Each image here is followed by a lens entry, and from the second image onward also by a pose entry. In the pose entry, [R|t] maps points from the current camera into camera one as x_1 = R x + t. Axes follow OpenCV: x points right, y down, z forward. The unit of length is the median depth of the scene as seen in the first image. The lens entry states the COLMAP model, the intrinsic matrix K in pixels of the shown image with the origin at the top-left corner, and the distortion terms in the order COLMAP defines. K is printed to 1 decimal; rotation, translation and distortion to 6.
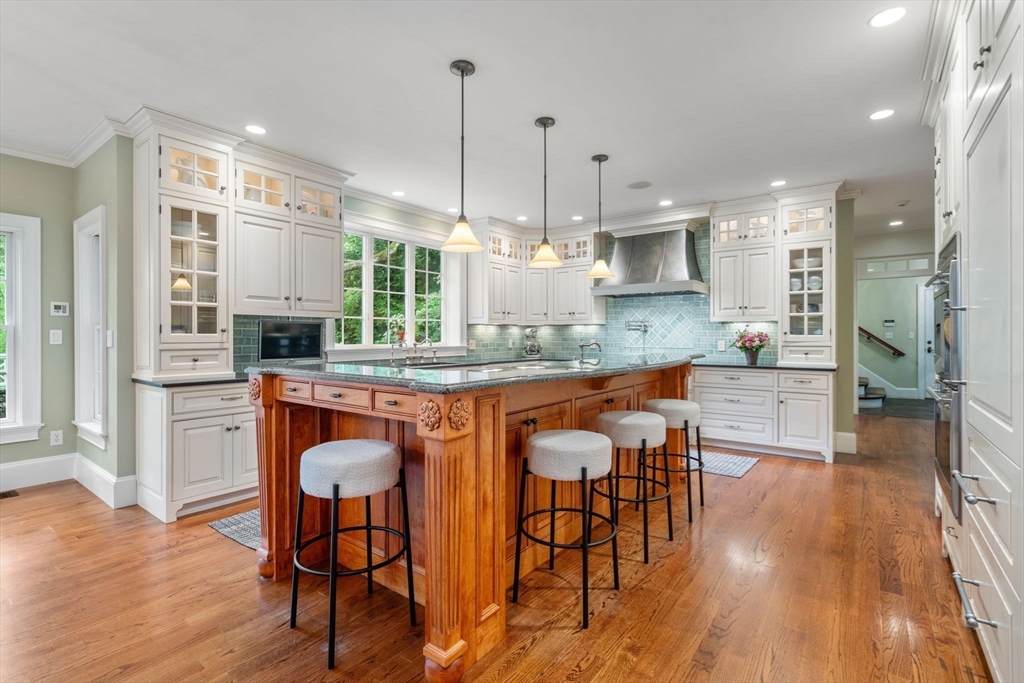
lens RADIAL K [[471.3, 0, 510.0], [0, 471.3, 333.7], [0, 0, 1]] dist [0.000584, 0.000066]
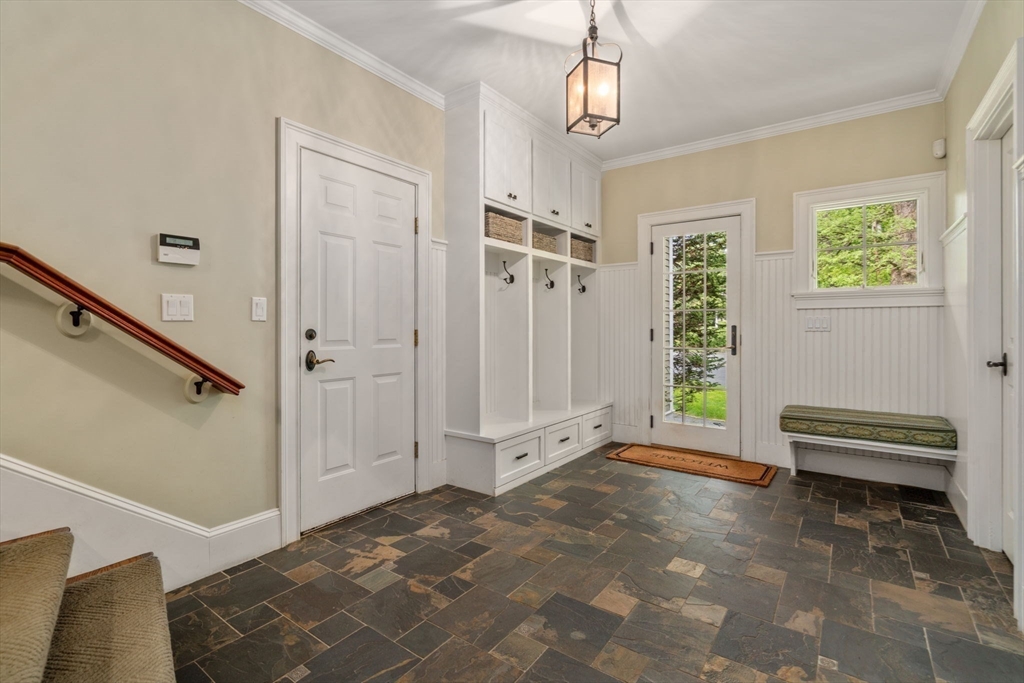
lens RADIAL K [[471.3, 0, 510.0], [0, 471.3, 333.7], [0, 0, 1]] dist [0.000584, 0.000066]
pose [[-0.022135, -0.004889, 0.999743, 0.583693], [-0.000941, 0.999988, 0.004870, 0.015860], [-0.999755, -0.000833, -0.022139, 0.856780]]
